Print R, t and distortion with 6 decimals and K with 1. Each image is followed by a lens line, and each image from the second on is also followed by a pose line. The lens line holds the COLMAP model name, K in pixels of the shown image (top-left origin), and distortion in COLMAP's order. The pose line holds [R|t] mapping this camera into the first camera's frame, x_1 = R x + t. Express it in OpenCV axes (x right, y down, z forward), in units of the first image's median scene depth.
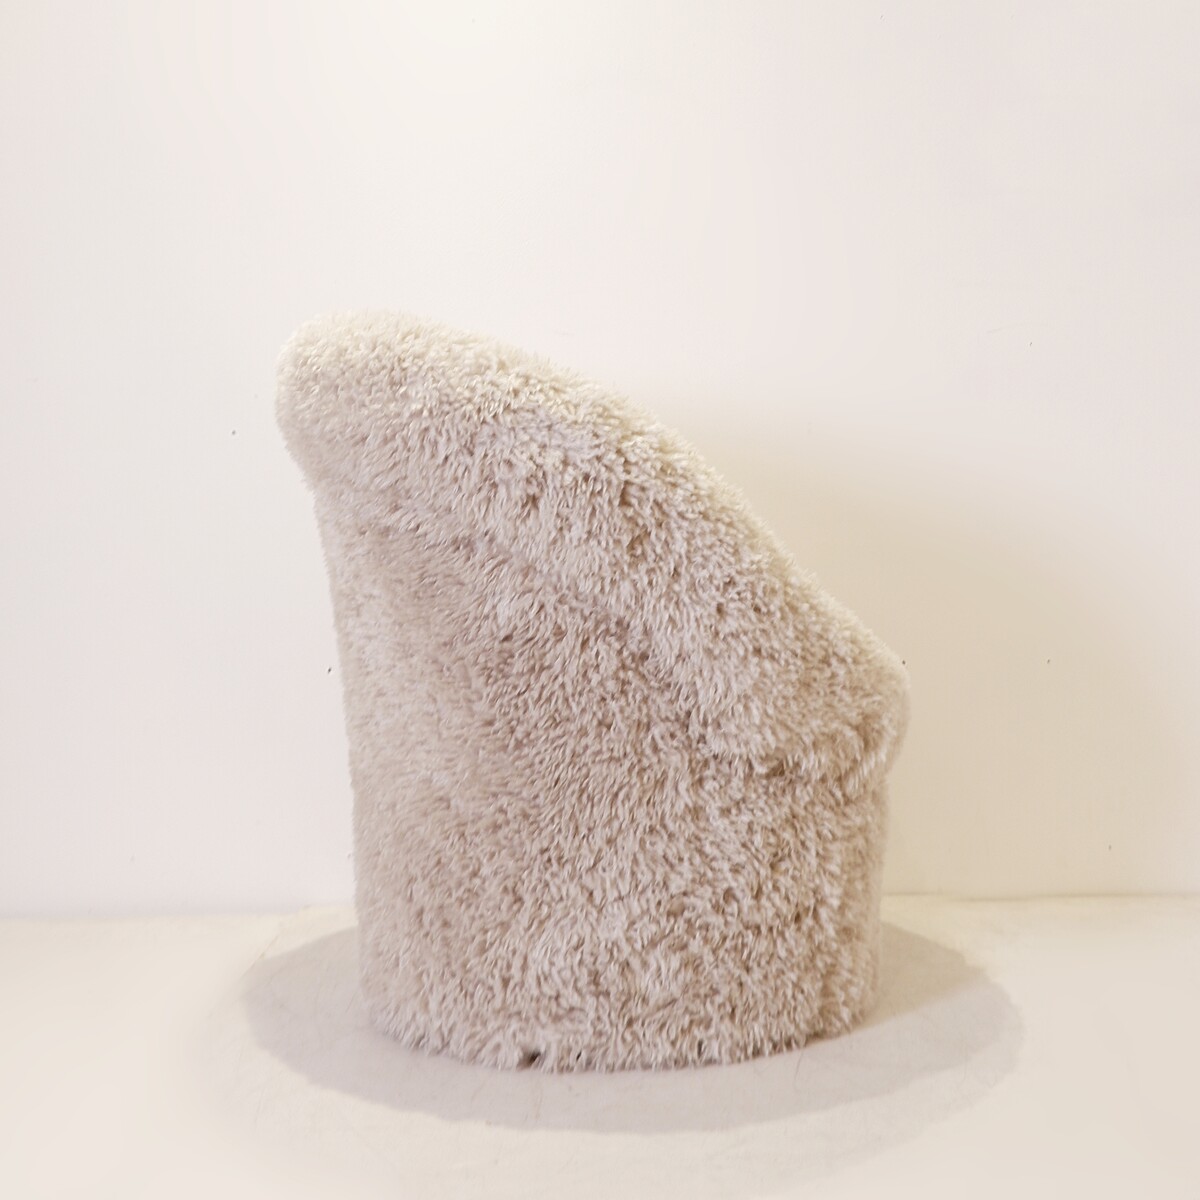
lens RADIAL K [[1170.7, 0, 570.4], [0, 1170.7, 593.8], [0, 0, 1]] dist [-0.002790, 0.000000]
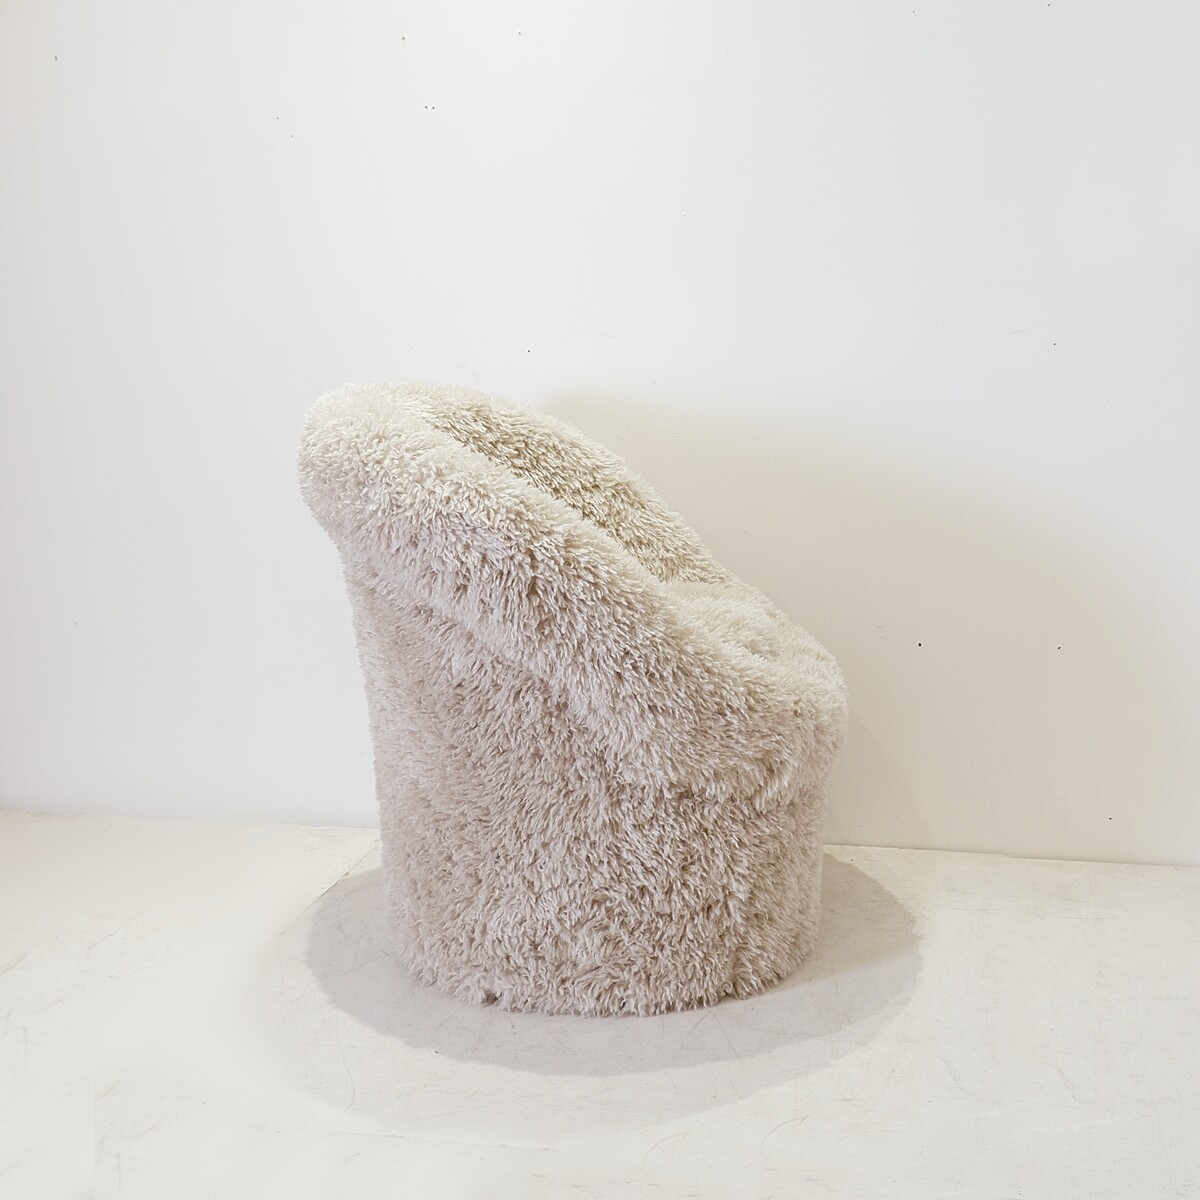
lens RADIAL K [[1186.0, 0, 604.5], [0, 1186.0, 622.7], [0, 0, 1]] dist [-0.005723, 0.000000]
pose [[0.983256, 0.030405, -0.179674, 0.315470], [0.001469, 0.984628, 0.174660, -0.242663], [0.182222, -0.172000, 0.968097, -0.172867]]
